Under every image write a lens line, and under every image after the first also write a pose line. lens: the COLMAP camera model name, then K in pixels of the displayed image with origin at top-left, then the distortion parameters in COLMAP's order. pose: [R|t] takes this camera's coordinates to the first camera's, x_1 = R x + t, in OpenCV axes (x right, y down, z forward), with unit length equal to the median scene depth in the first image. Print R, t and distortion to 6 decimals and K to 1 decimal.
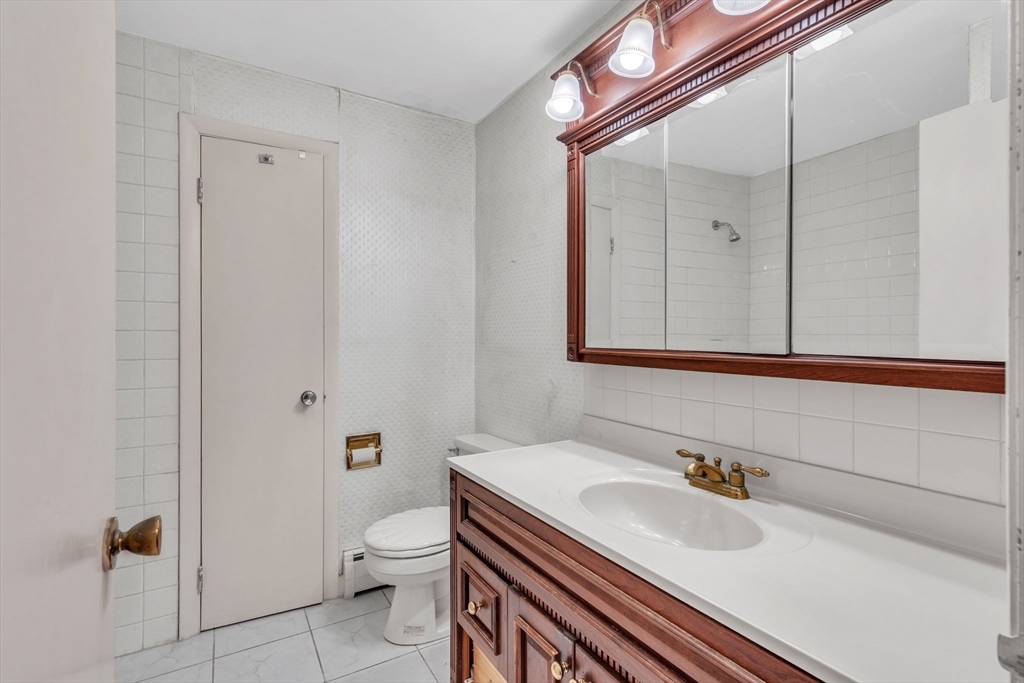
lens RADIAL K [[468.3, 0, 515.2], [0, 468.3, 339.0], [0, 0, 1]] dist [0.004037, -0.000307]
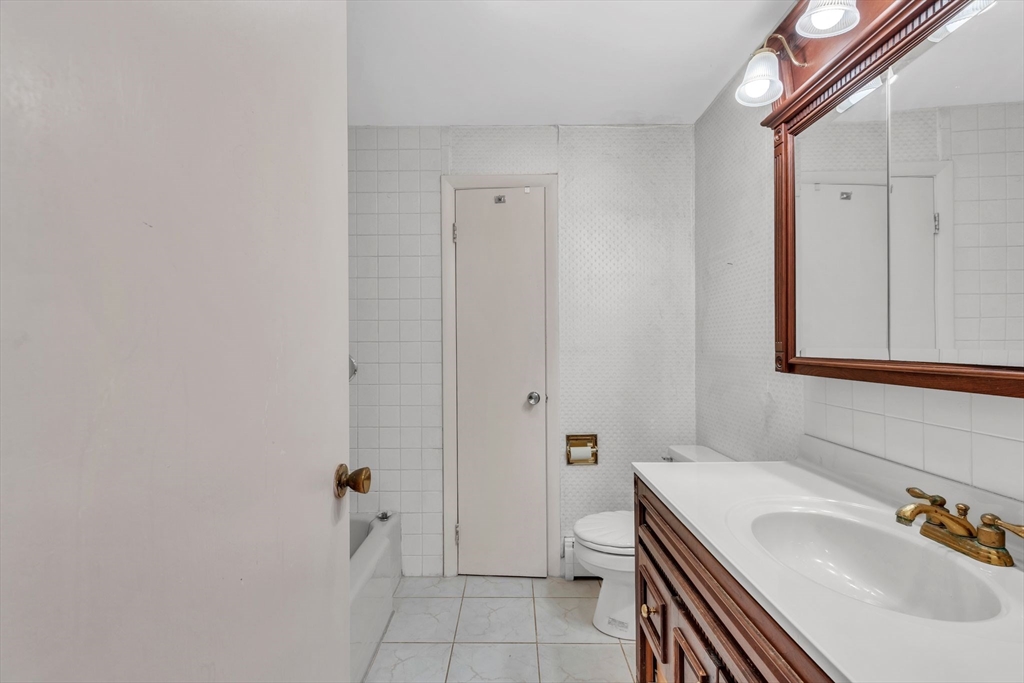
lens RADIAL K [[468.3, 0, 529.1], [0, 468.3, 348.2], [0, 0, 1]] dist [0.004037, -0.000307]
pose [[0.858886, -0.001579, -0.512164, 0.164368], [0.003162, 0.999993, 0.002220, -0.001159], [0.512156, -0.003526, 0.858885, -0.003541]]
